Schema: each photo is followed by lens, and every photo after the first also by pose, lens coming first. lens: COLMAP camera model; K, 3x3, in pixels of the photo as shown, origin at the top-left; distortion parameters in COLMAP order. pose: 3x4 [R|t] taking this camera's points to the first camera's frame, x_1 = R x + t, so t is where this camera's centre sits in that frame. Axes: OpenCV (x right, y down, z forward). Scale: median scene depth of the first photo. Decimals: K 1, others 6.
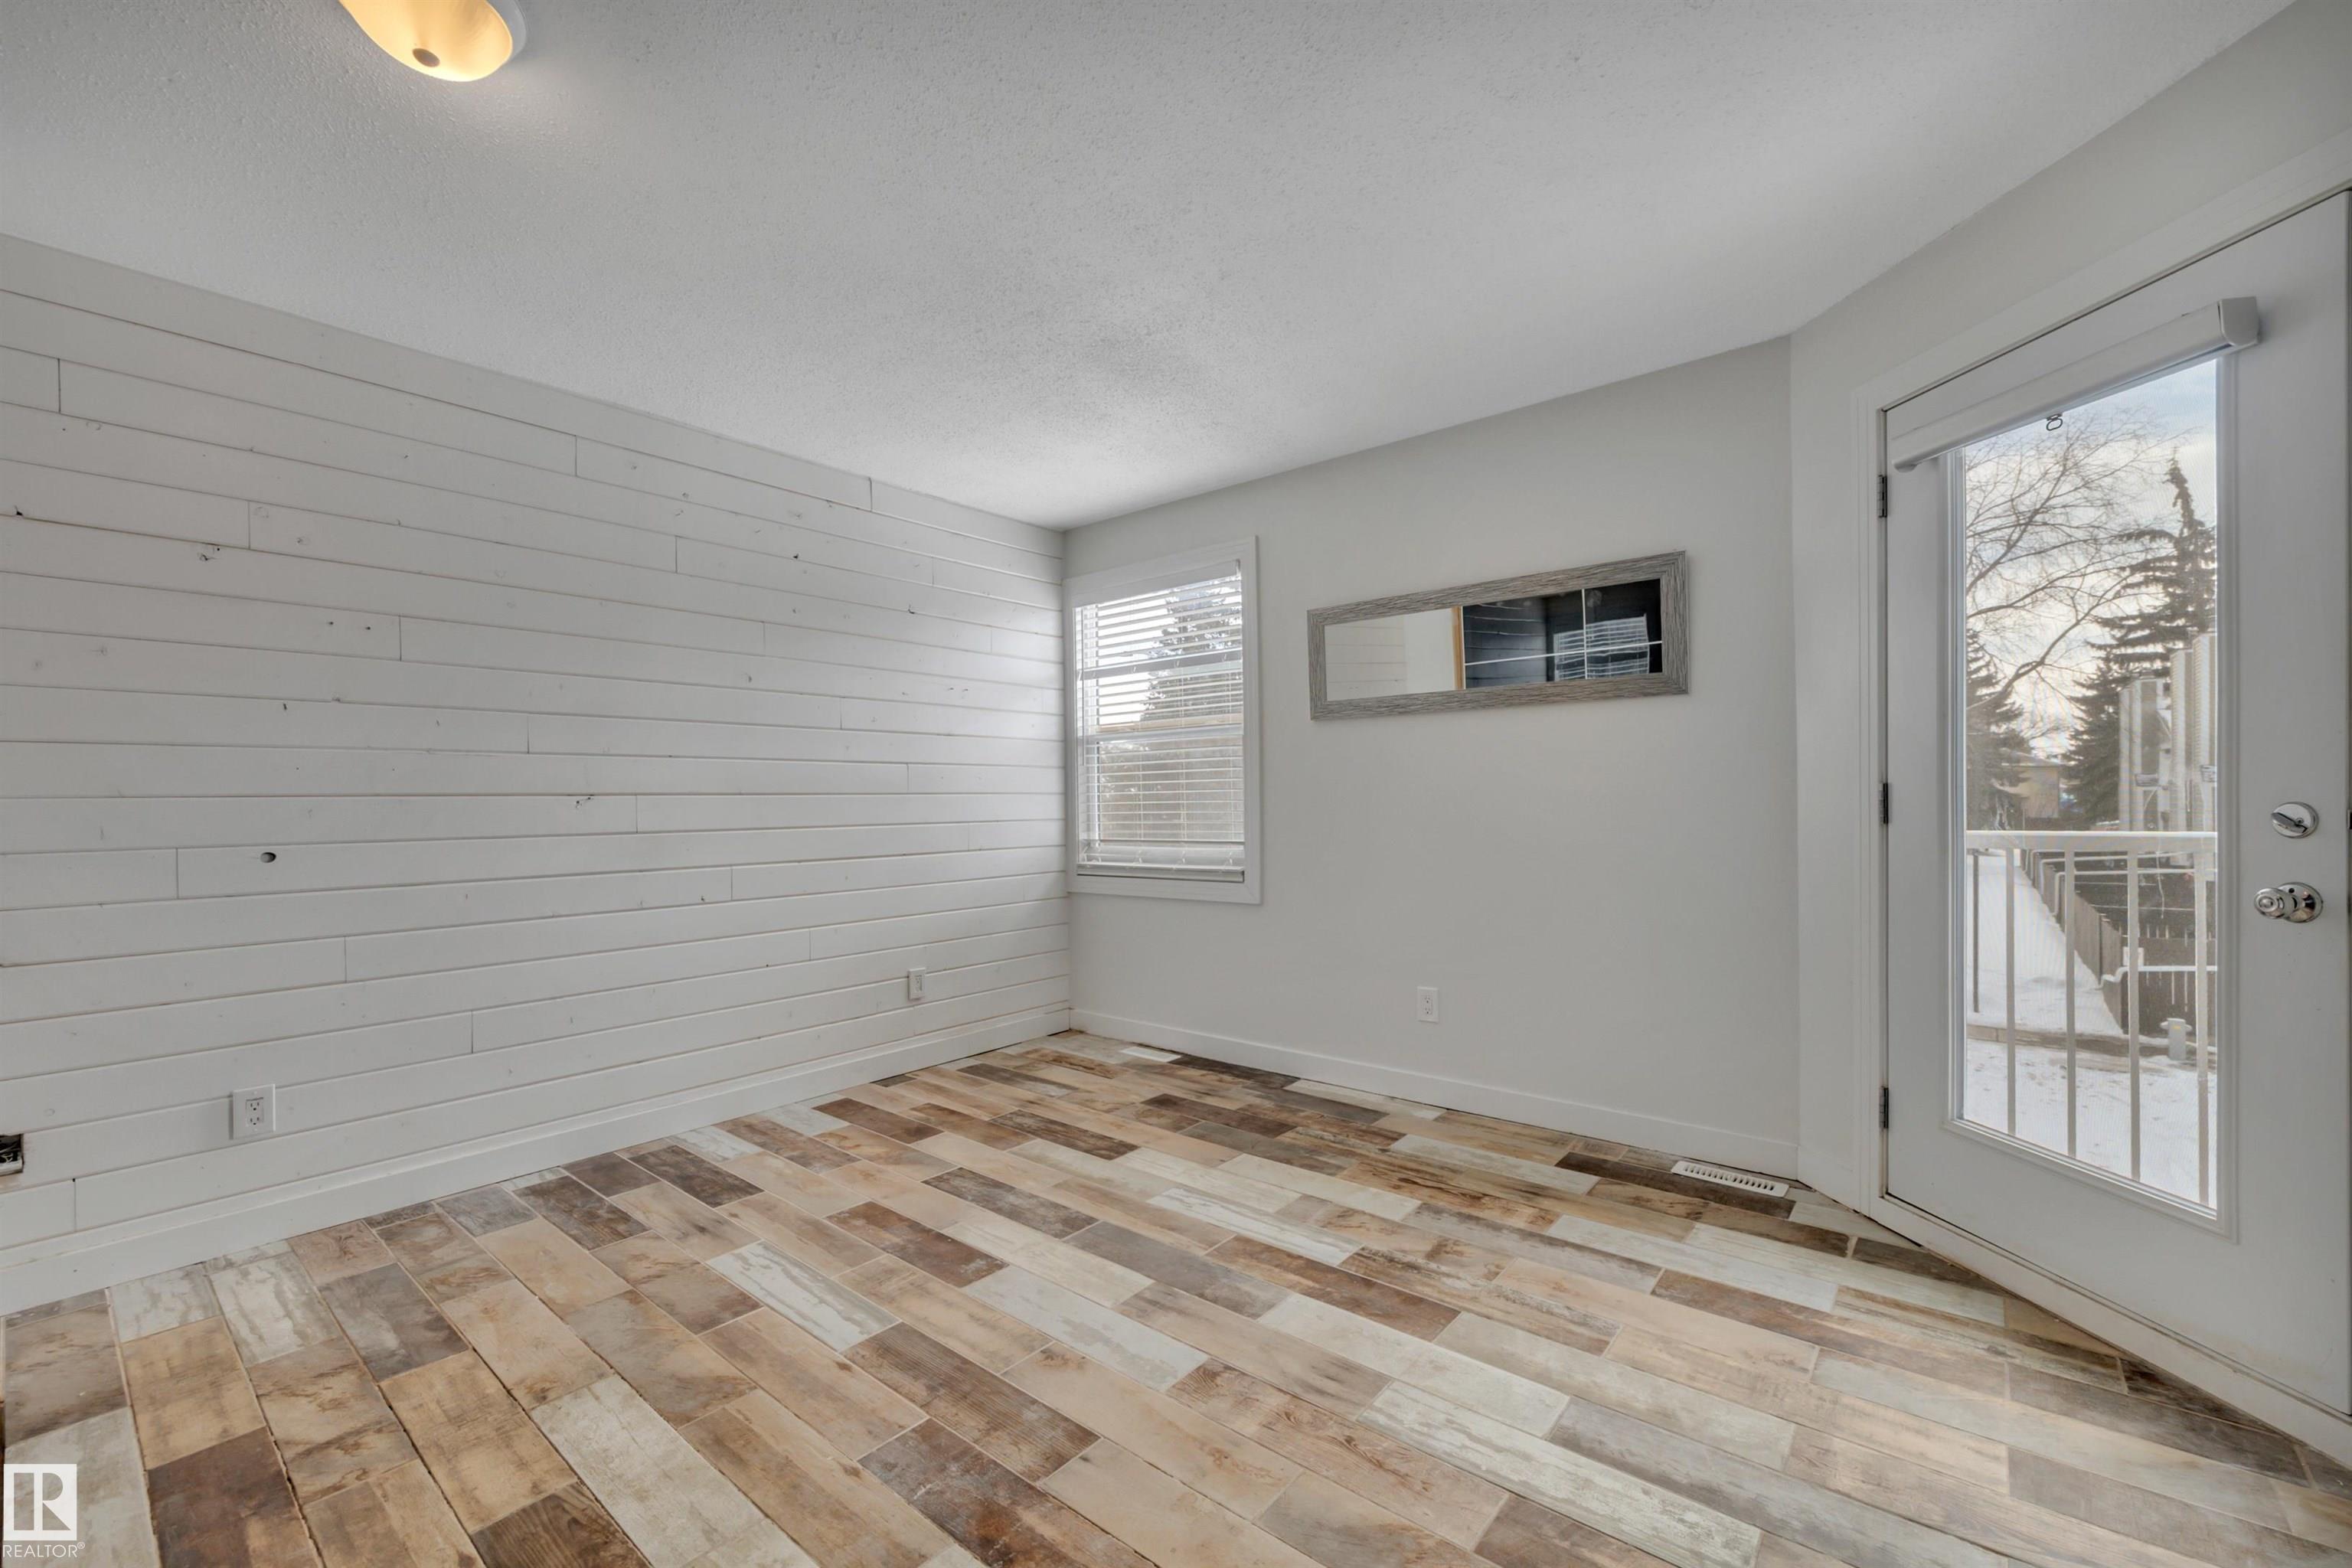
lens RADIAL K [[963.5, 0, 1170.2], [0, 963.5, 800.0], [0, 0, 1]] dist [-0.001367, -0.000386]
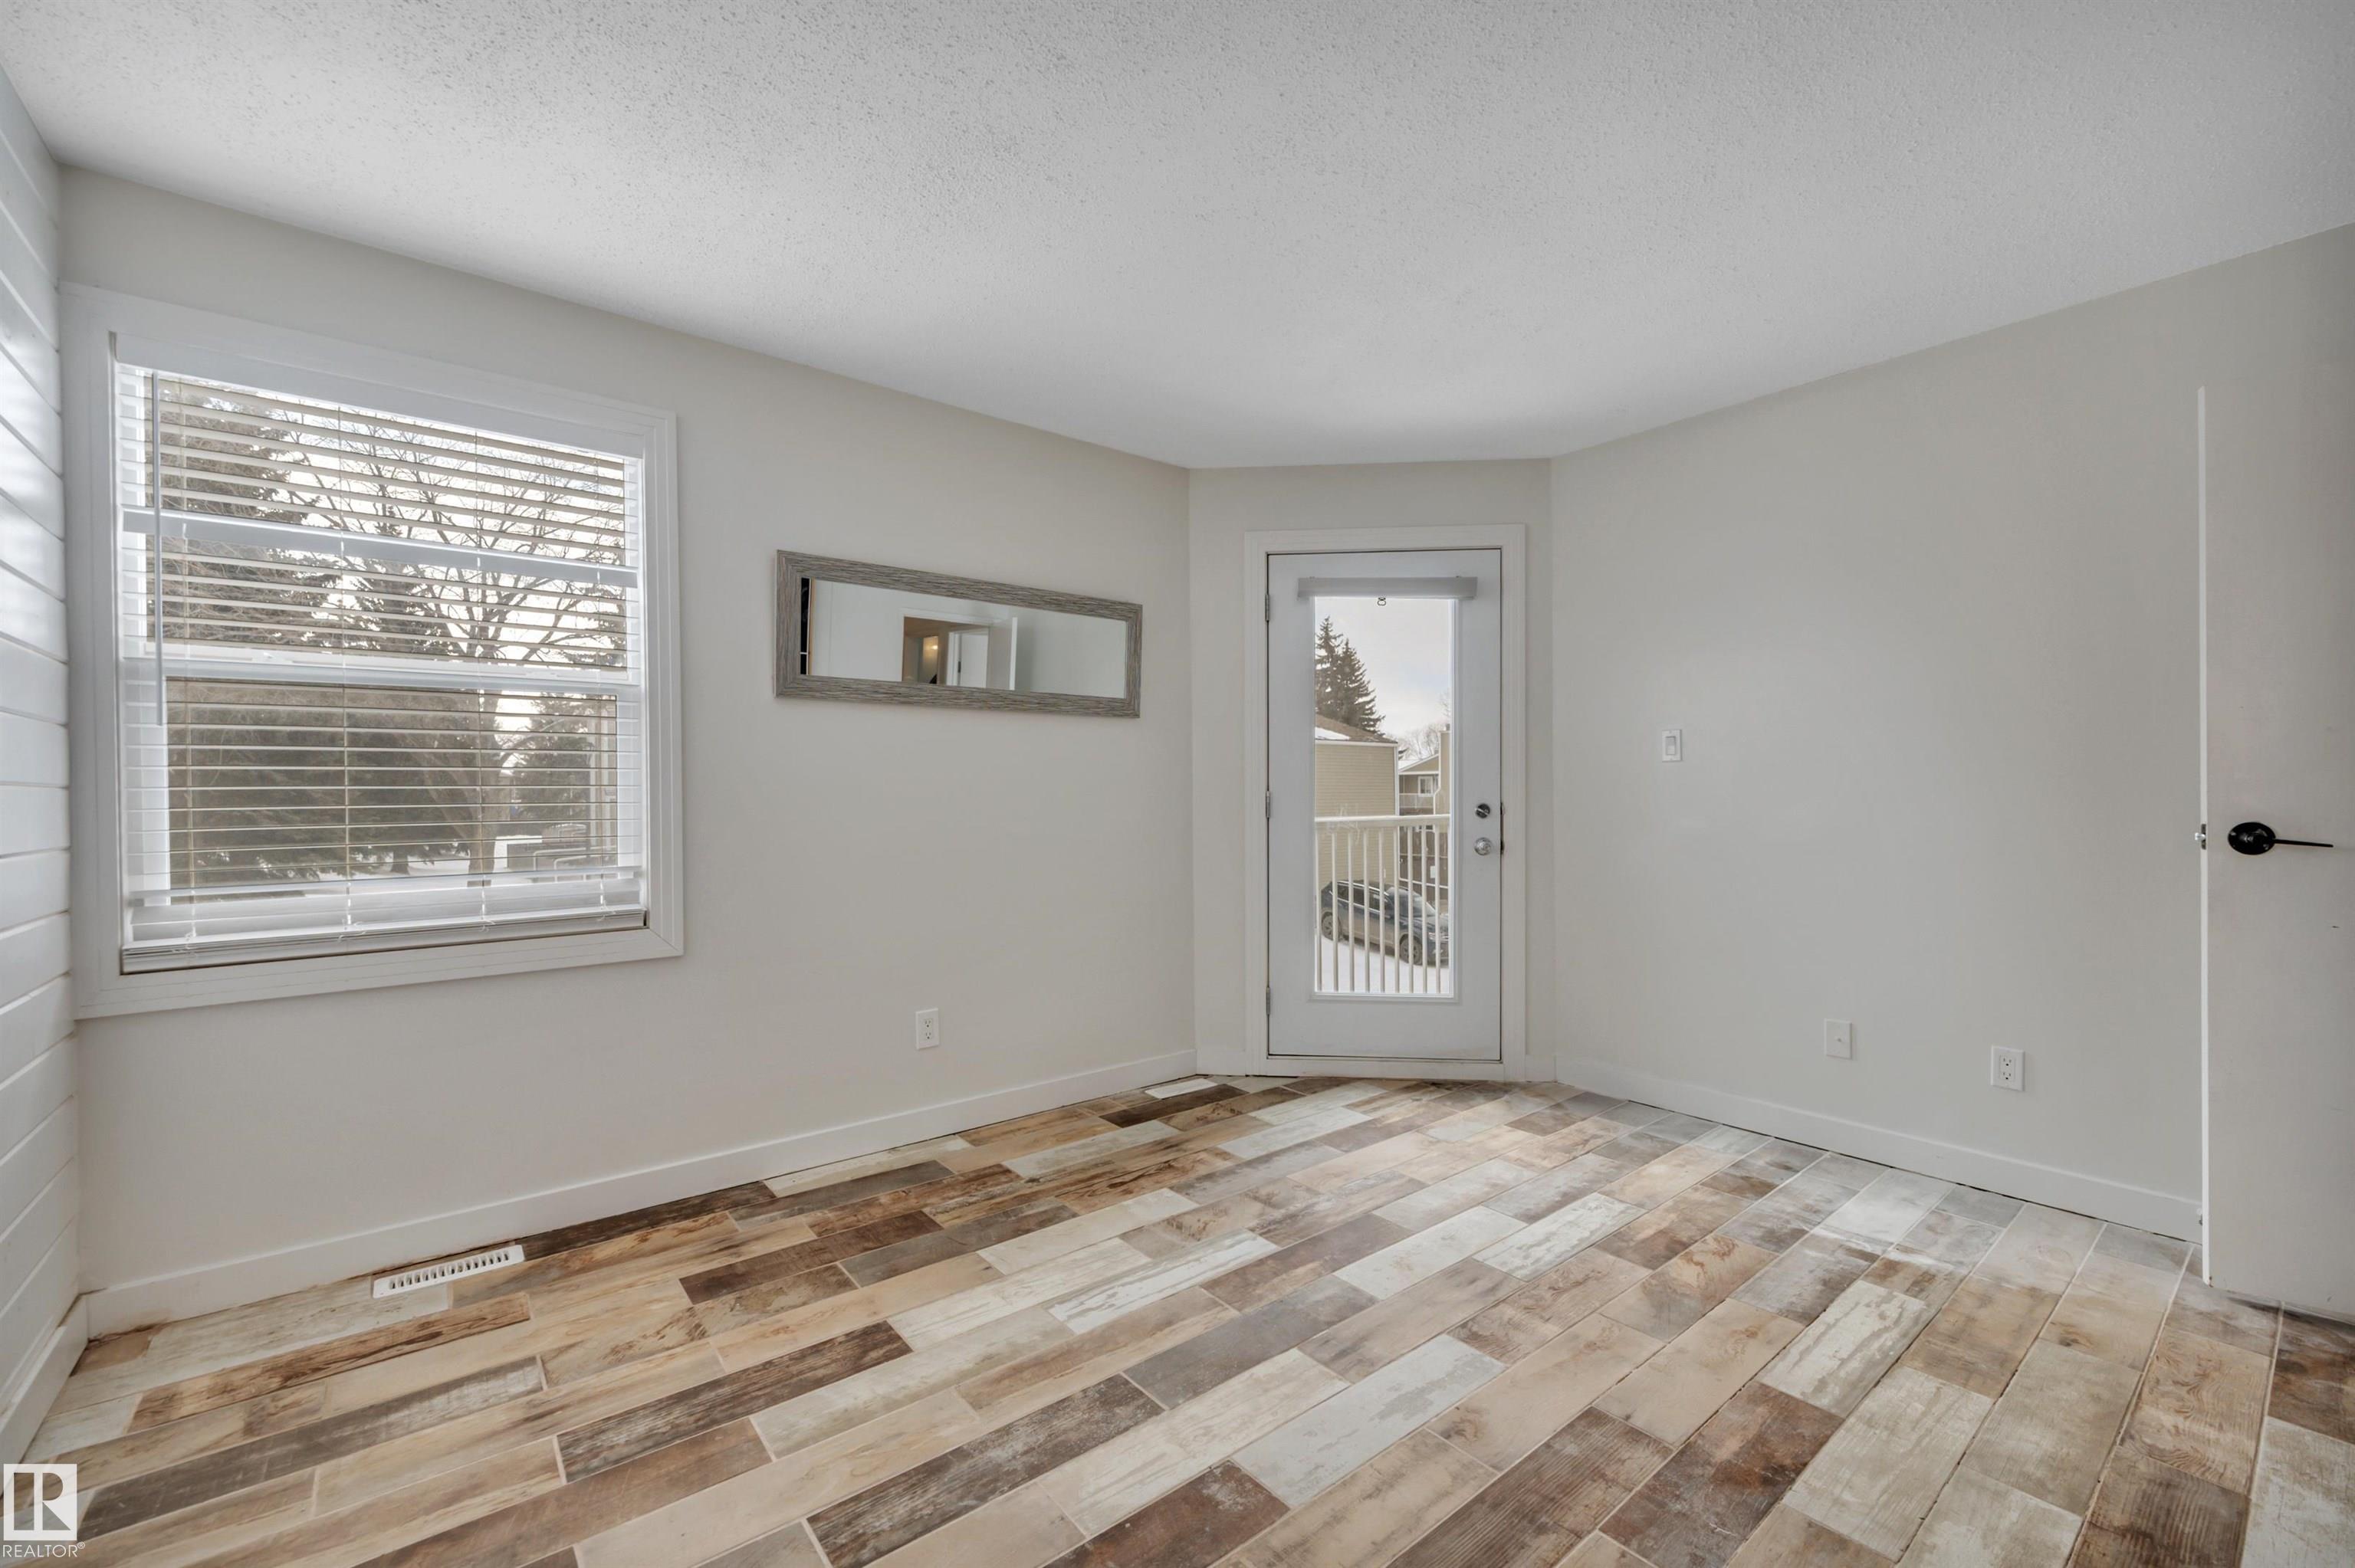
lens RADIAL K [[964.6, 0, 1171.7], [0, 964.6, 800.0], [0, 0, 1]] dist [-0.001367, -0.000386]
pose [[0.194675, 0.004782, 0.980856, -0.712861], [0.002172, 0.999984, -0.005307, 0.003638], [-0.980865, 0.003163, 0.194662, 0.741486]]
